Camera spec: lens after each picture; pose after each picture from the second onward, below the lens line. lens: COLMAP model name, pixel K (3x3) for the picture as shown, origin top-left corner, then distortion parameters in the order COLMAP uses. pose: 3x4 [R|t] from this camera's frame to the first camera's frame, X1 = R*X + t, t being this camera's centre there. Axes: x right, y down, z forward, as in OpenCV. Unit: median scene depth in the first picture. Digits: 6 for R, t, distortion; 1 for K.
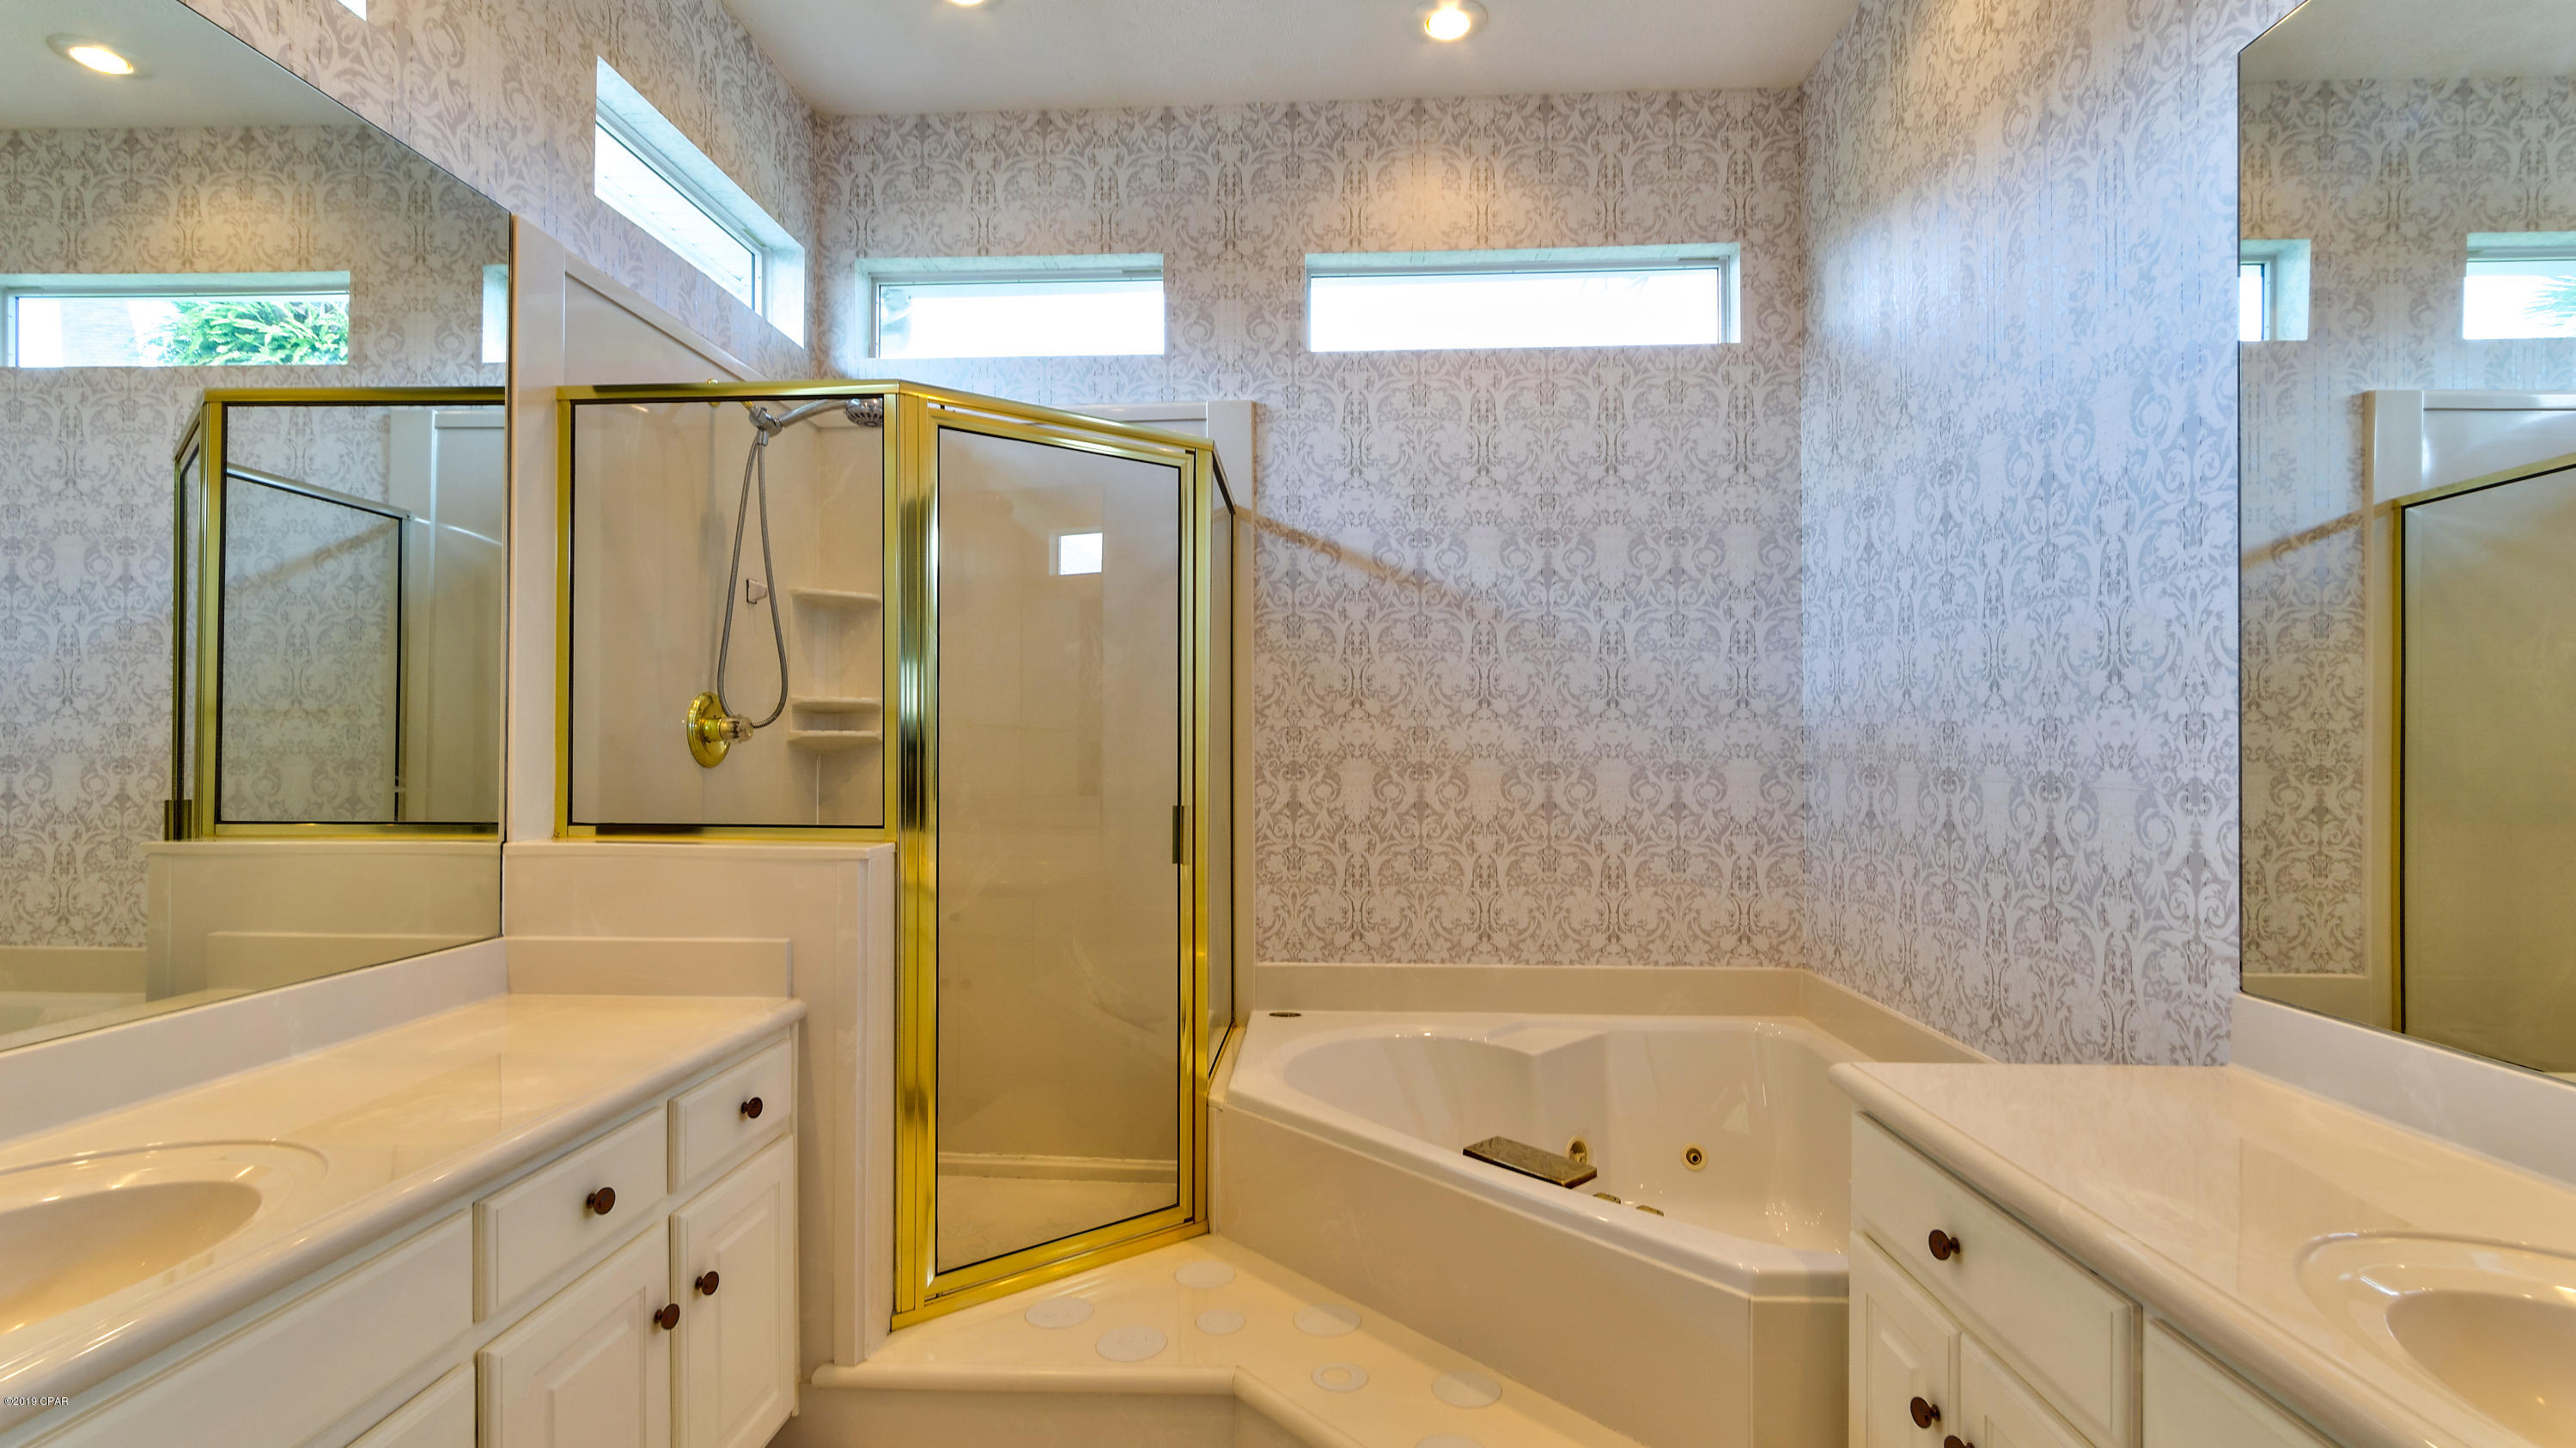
lens RADIAL K [[1137.8, 0, 1288.1], [0, 1137.8, 730.5], [0, 0, 1]] dist [-0.004784, 0.002158]
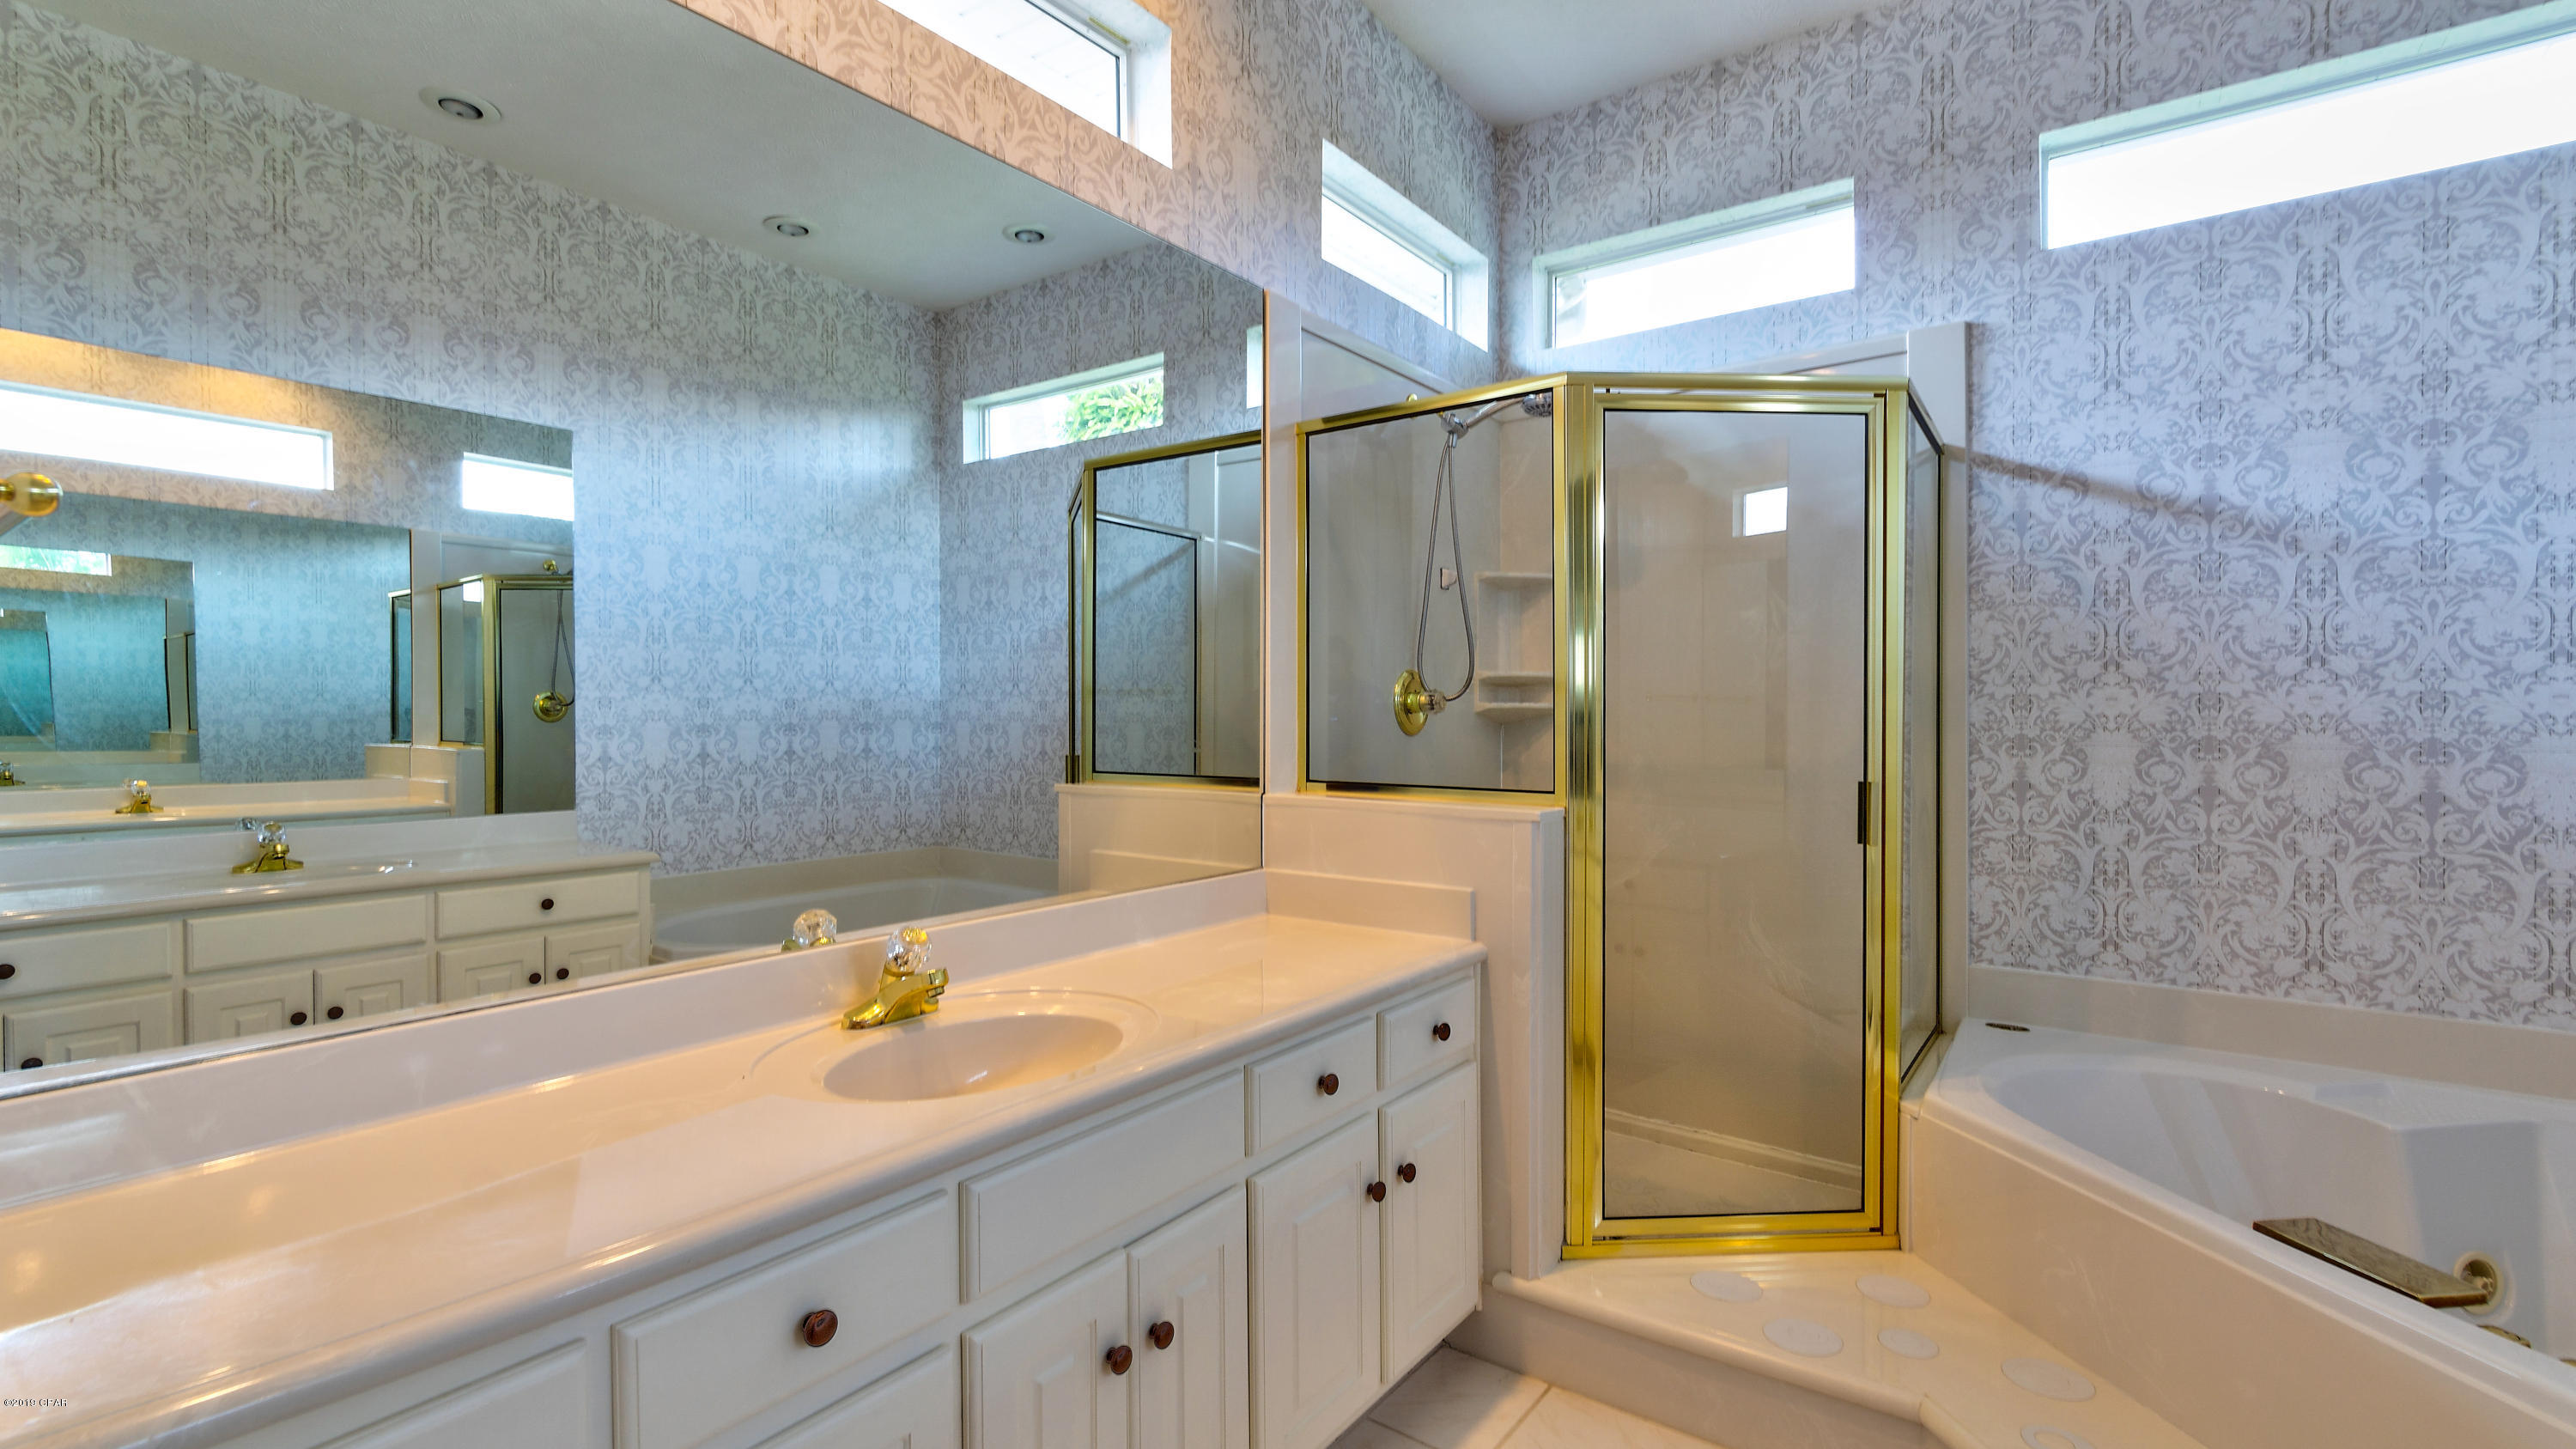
lens RADIAL K [[1138.0, 0, 1285.3], [0, 1138.0, 725.4], [0, 0, 1]] dist [-0.004784, 0.002158]
pose [[0.832592, 0.004959, -0.553865, 0.017856], [0.006880, 0.999790, 0.019294, -0.000423], [0.553844, -0.019874, 0.832383, -0.021907]]
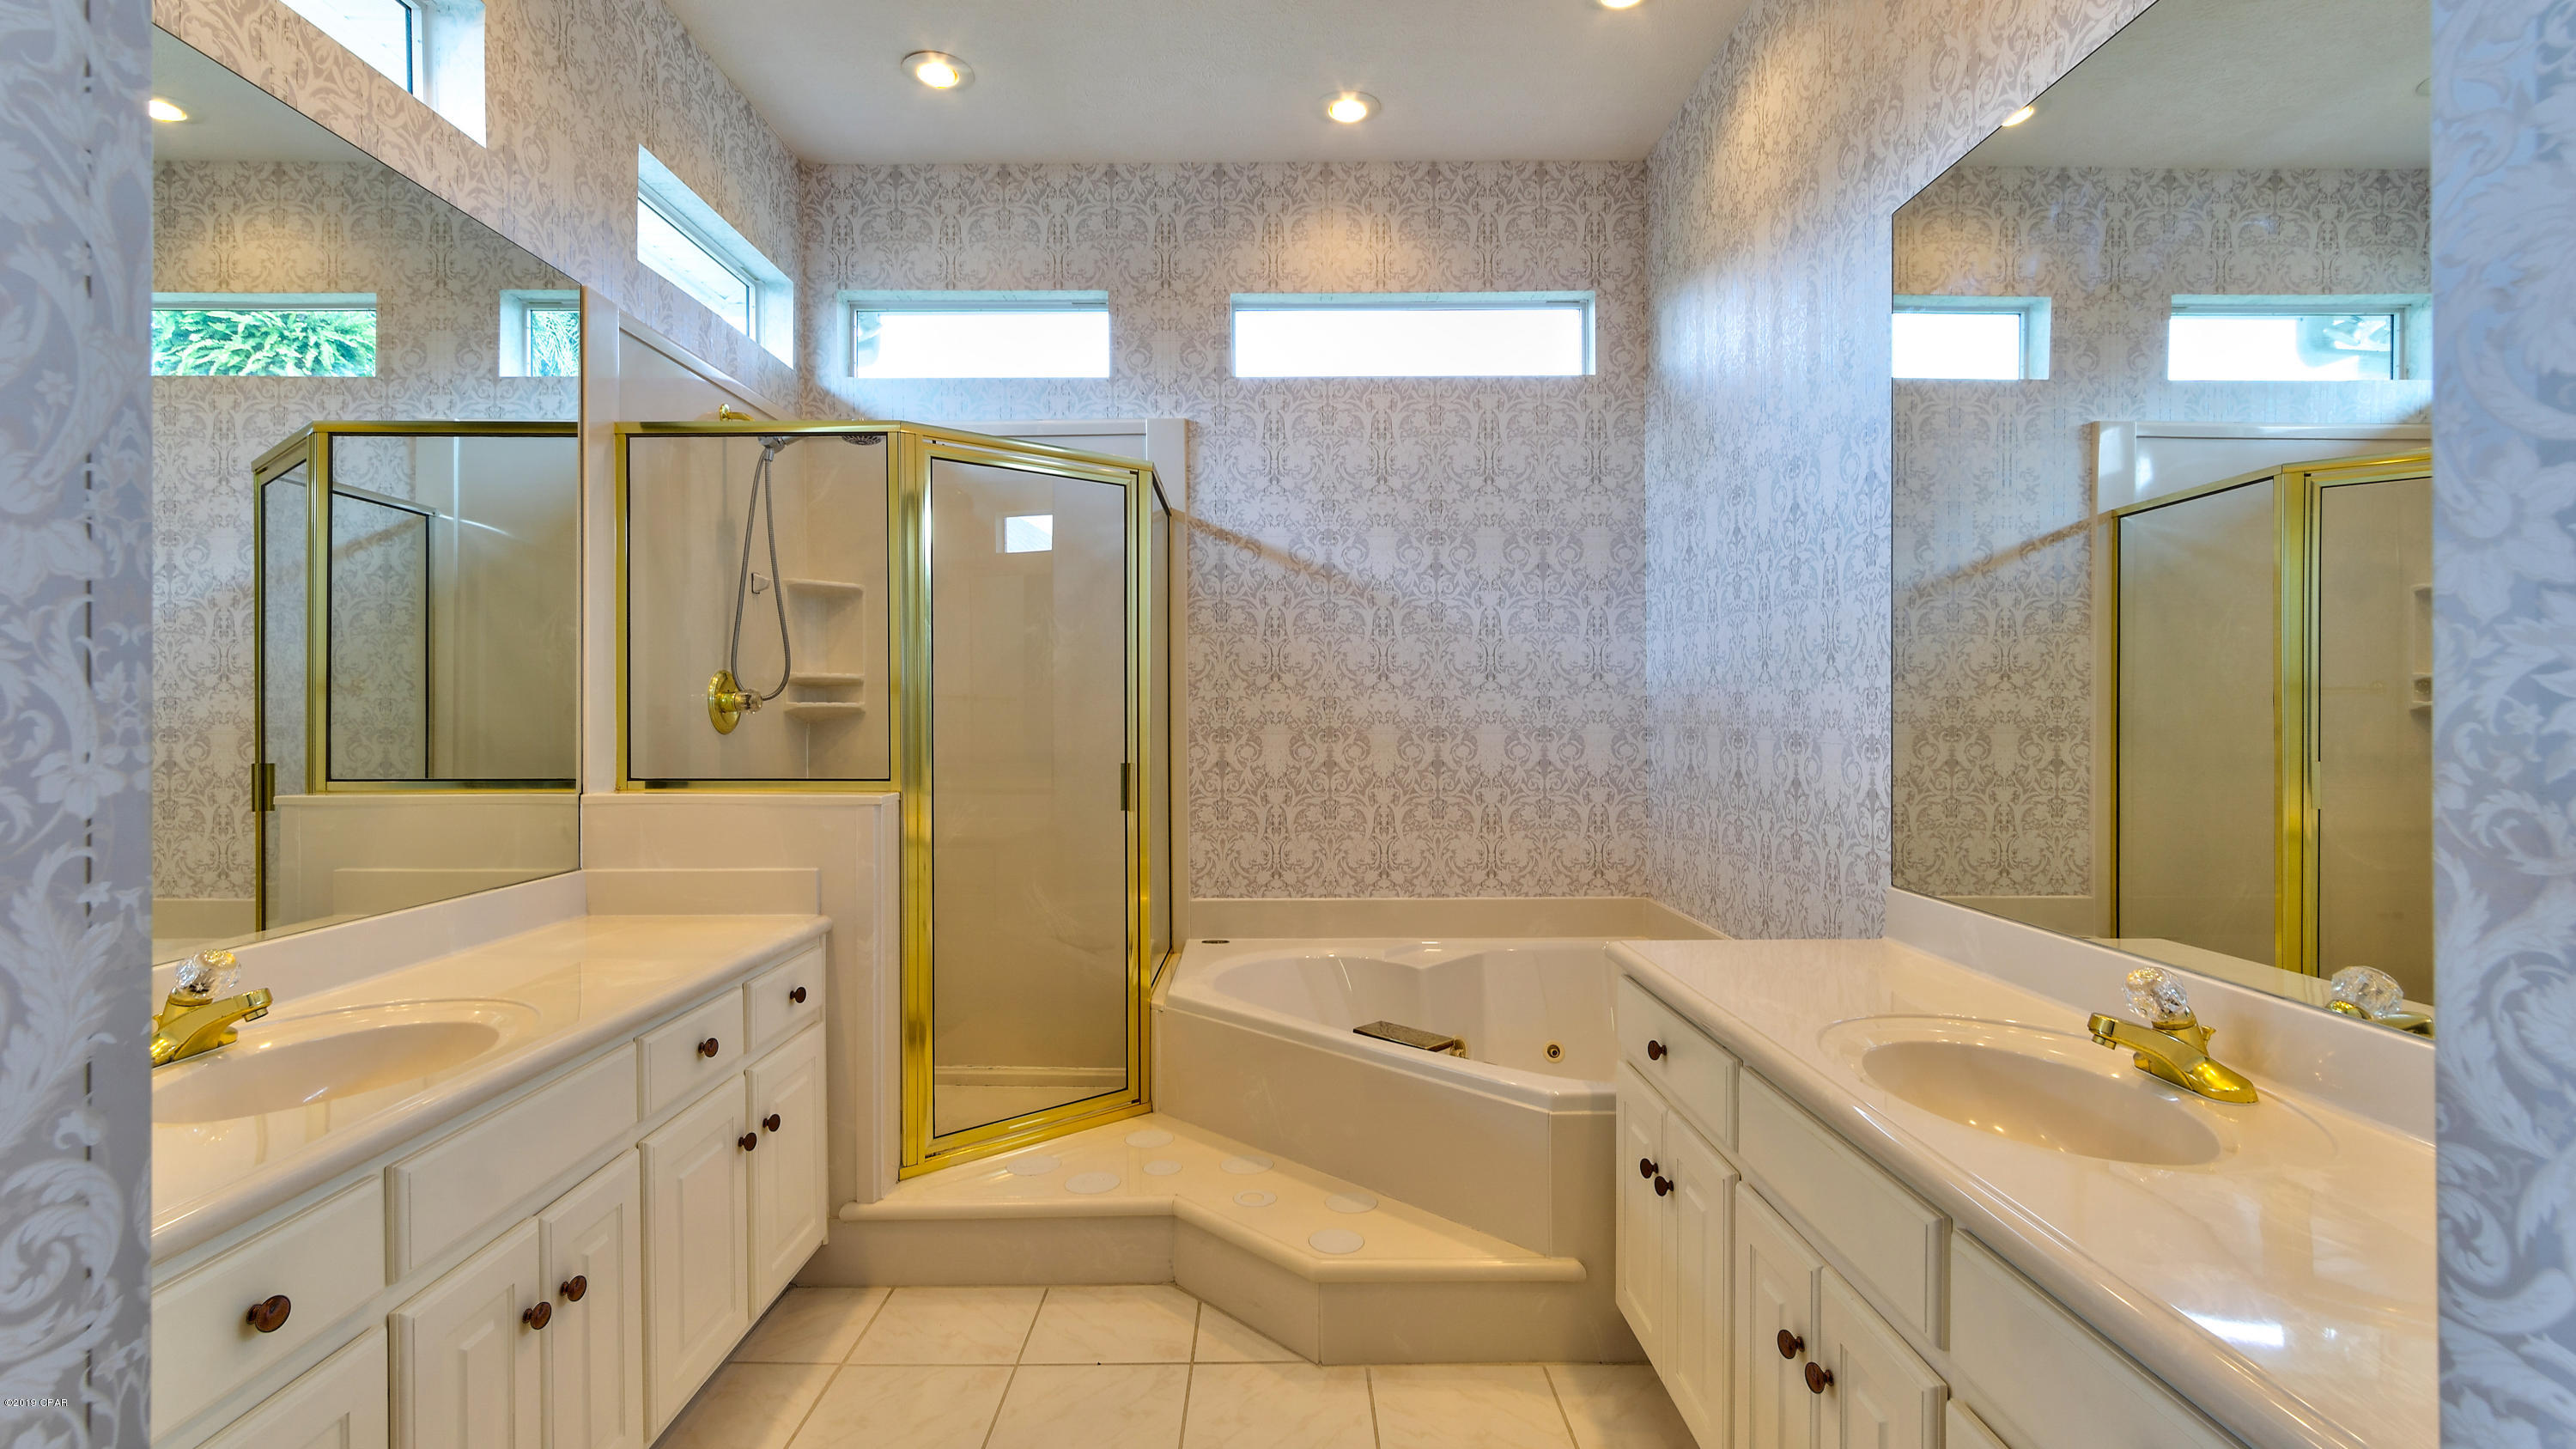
lens RADIAL K [[1138.0, 0, 1290.3], [0, 1138.0, 711.1], [0, 0, 1]] dist [-0.004784, 0.002158]
pose [[0.998346, -0.003936, 0.057351, 0.007982], [0.003307, 0.999933, 0.011052, -0.002017], [-0.057390, -0.010844, 0.998293, -0.178512]]
